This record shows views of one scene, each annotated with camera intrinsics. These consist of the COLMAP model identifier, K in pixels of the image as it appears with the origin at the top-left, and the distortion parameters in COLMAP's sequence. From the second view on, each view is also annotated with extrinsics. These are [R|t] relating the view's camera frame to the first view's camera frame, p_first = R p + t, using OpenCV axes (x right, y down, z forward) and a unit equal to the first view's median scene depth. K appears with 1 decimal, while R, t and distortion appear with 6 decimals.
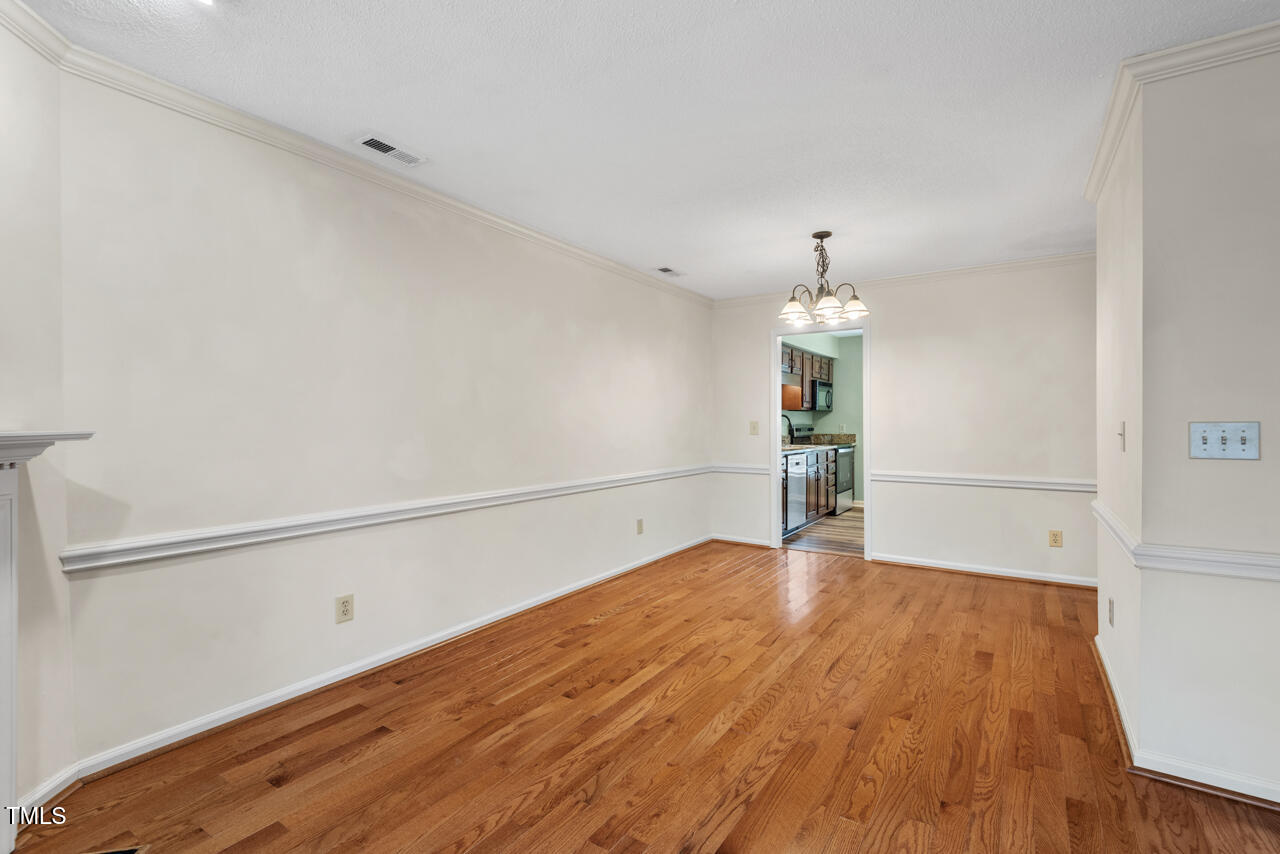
lens RADIAL K [[580.8, 0, 639.1], [0, 580.8, 422.4], [0, 0, 1]] dist [0.022657, -0.013800]
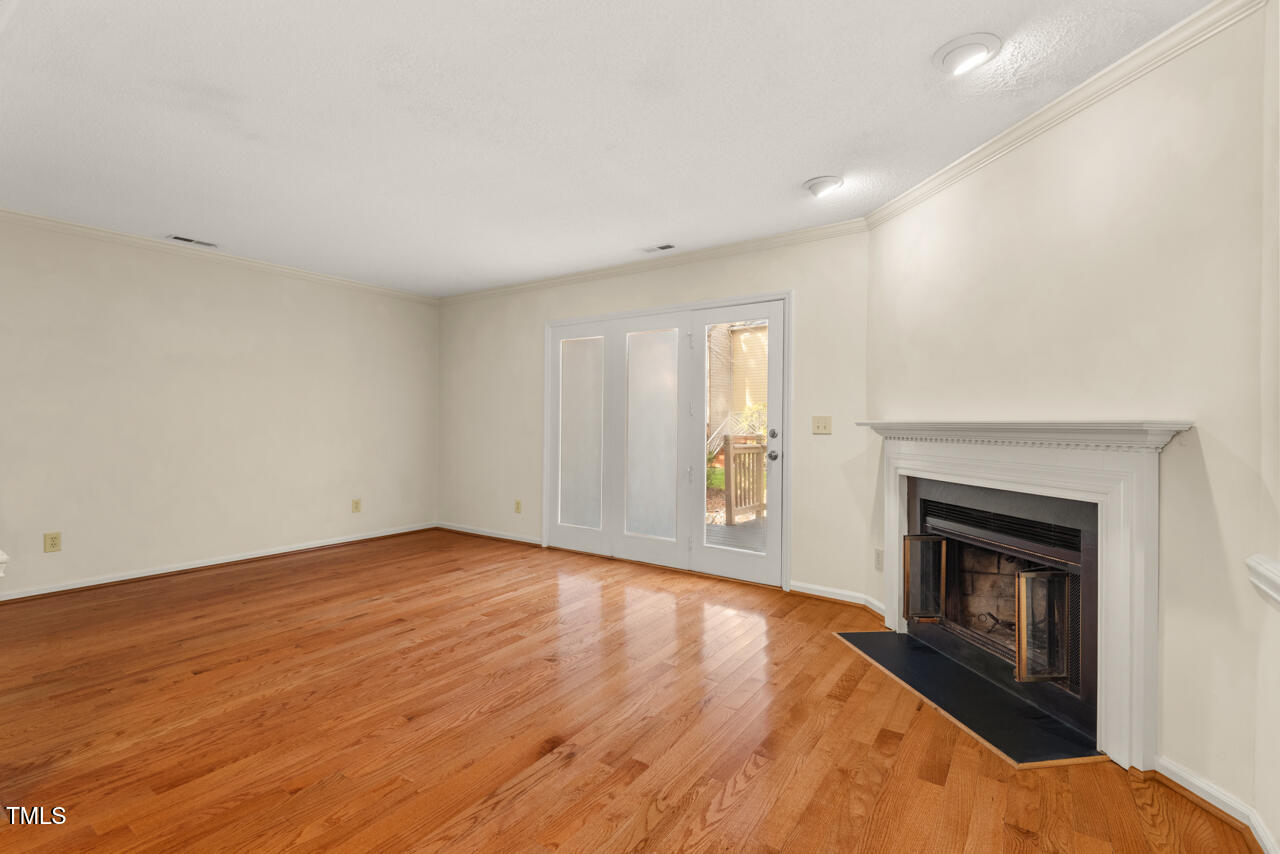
lens RADIAL K [[580.8, 0, 638.3], [0, 580.8, 422.4], [0, 0, 1]] dist [0.022657, -0.013800]
pose [[-0.999573, -0.006918, 0.028401, -0.050501], [-0.006802, 0.999968, 0.004181, 0.010876], [-0.028429, 0.003986, -0.999588, 1.180813]]
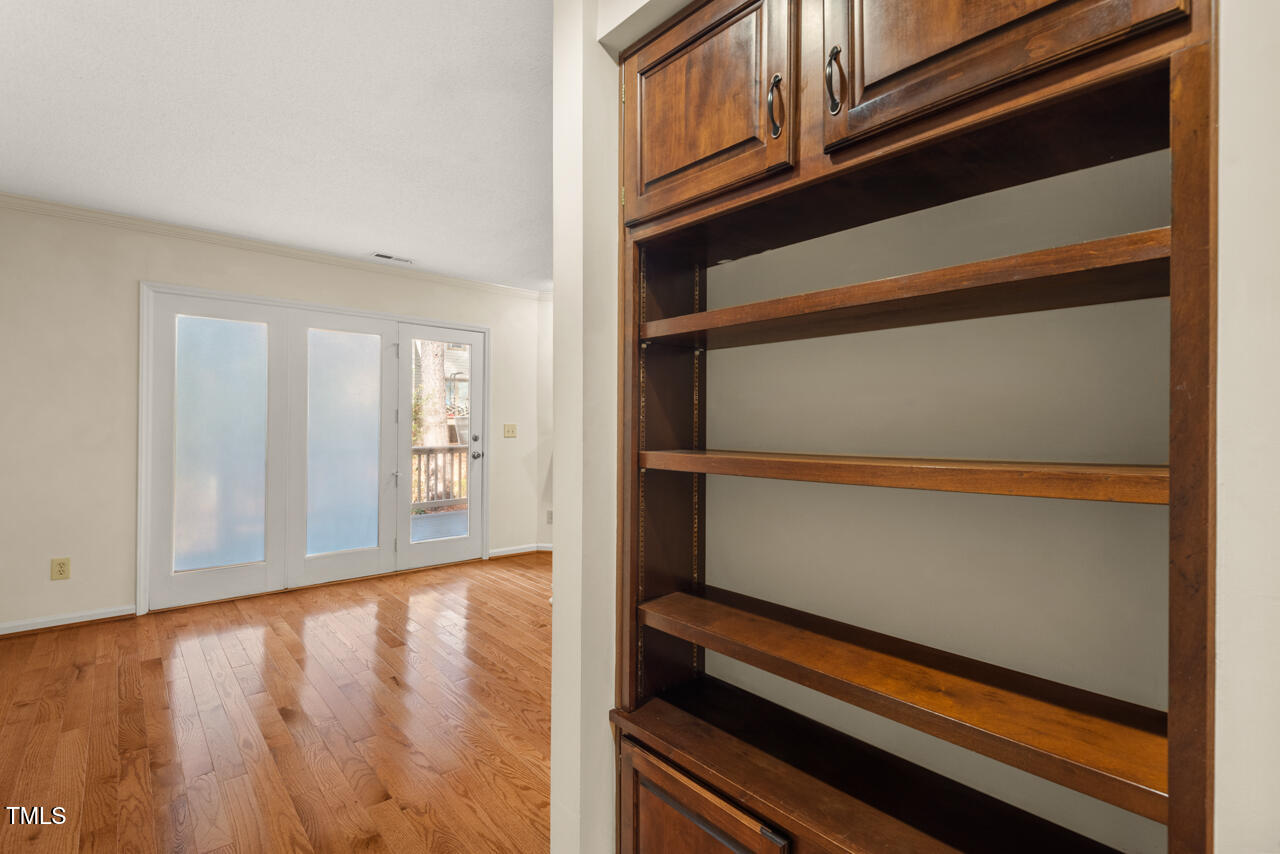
lens RADIAL K [[580.8, 0, 640.2], [0, 580.8, 426.4], [0, 0, 1]] dist [0.022657, -0.013800]
pose [[-0.263051, 0.002001, -0.964780, 1.142757], [-0.009504, 0.999944, 0.004665, -0.005171], [0.964735, 0.010396, -0.263018, 0.749908]]
